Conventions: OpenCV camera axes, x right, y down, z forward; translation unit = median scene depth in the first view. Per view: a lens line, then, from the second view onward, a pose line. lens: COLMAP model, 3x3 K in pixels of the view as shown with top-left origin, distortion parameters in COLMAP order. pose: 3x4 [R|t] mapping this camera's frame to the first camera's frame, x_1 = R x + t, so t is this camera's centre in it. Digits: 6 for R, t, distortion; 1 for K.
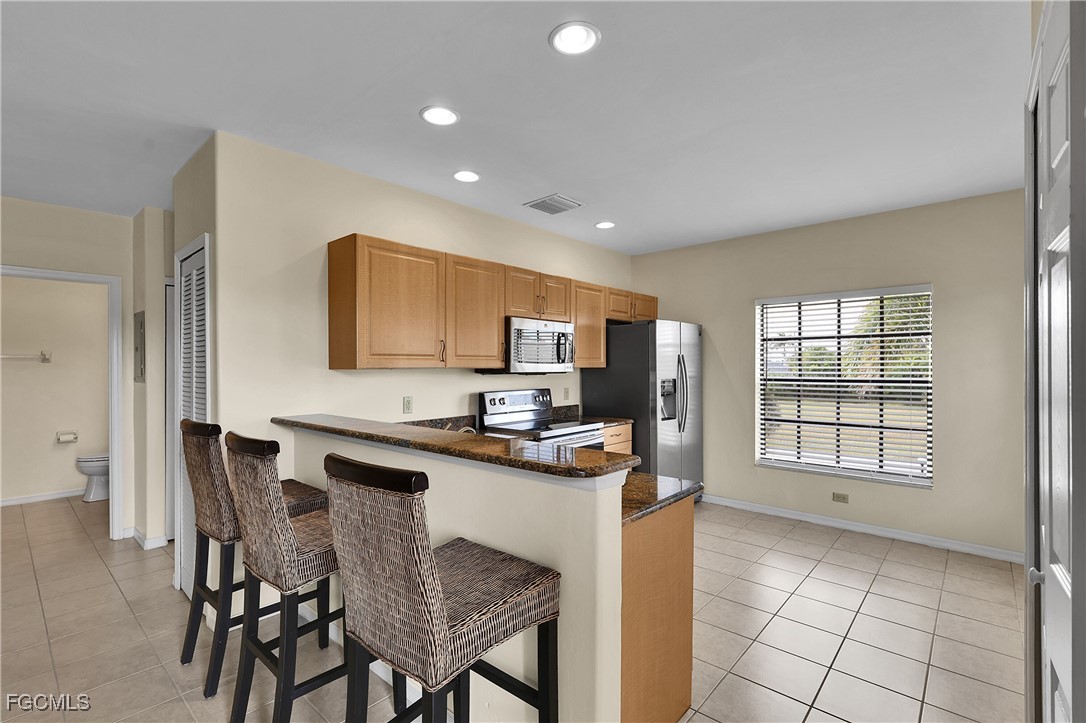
lens RADIAL K [[496.6, 0, 559.4], [0, 496.6, 362.0], [0, 0, 1]] dist [0.000204, -0.000033]
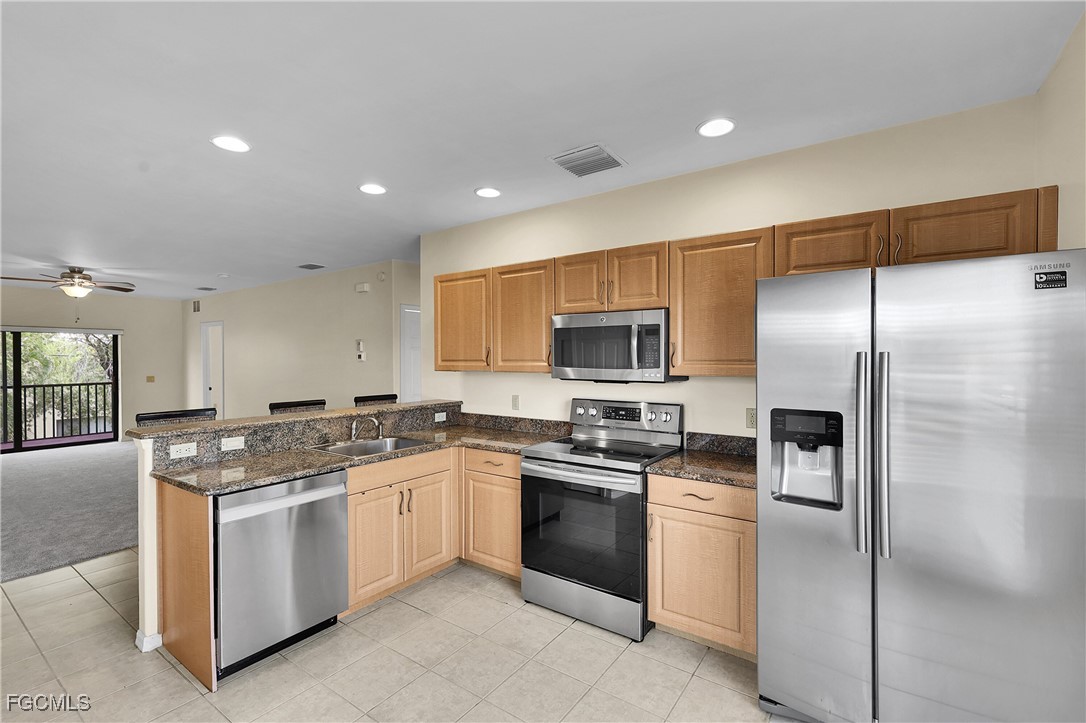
lens RADIAL K [[478.3, 0, 545.9], [0, 478.3, 359.5], [0, 0, 1]] dist [0.003179, 0.000349]
pose [[0.091117, 0.008991, -0.995800, 0.607943], [0.010824, 0.999891, 0.010019, -0.017343], [0.995781, -0.011692, 0.091009, 0.735592]]
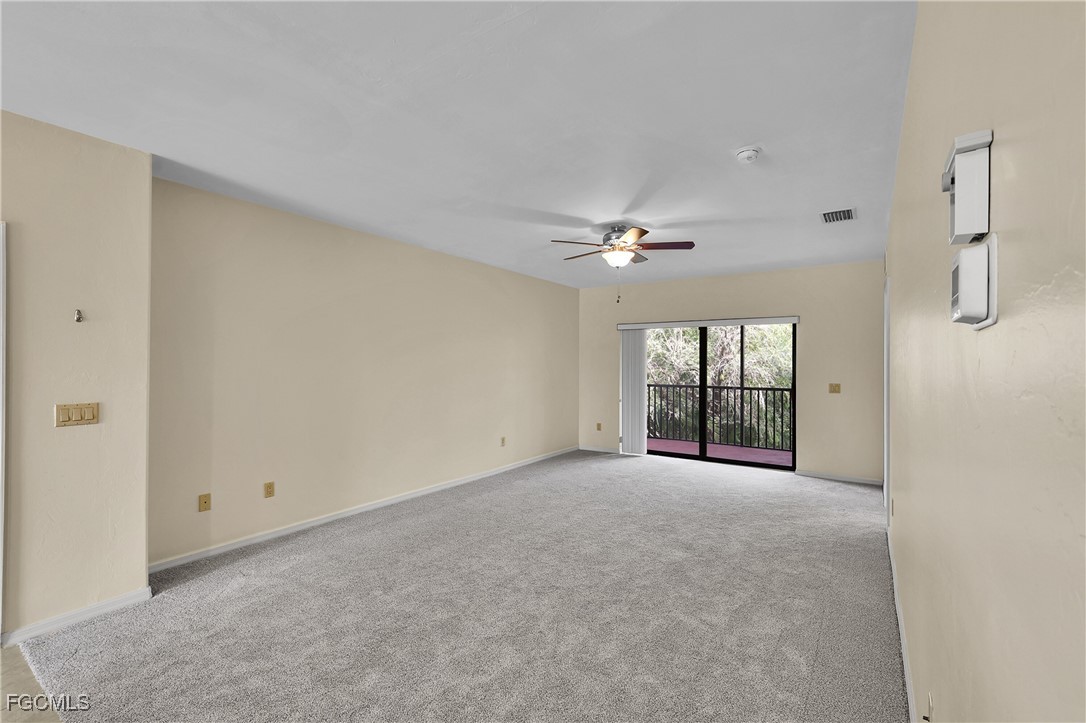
lens RADIAL K [[478.3, 0, 545.9], [0, 478.3, 359.5], [0, 0, 1]] dist [0.003179, 0.000349]
pose [[-0.995321, -0.005858, -0.096441, -0.600169], [-0.004967, 0.999943, -0.009477, 0.004823], [0.096491, -0.008954, -0.995294, 0.502285]]
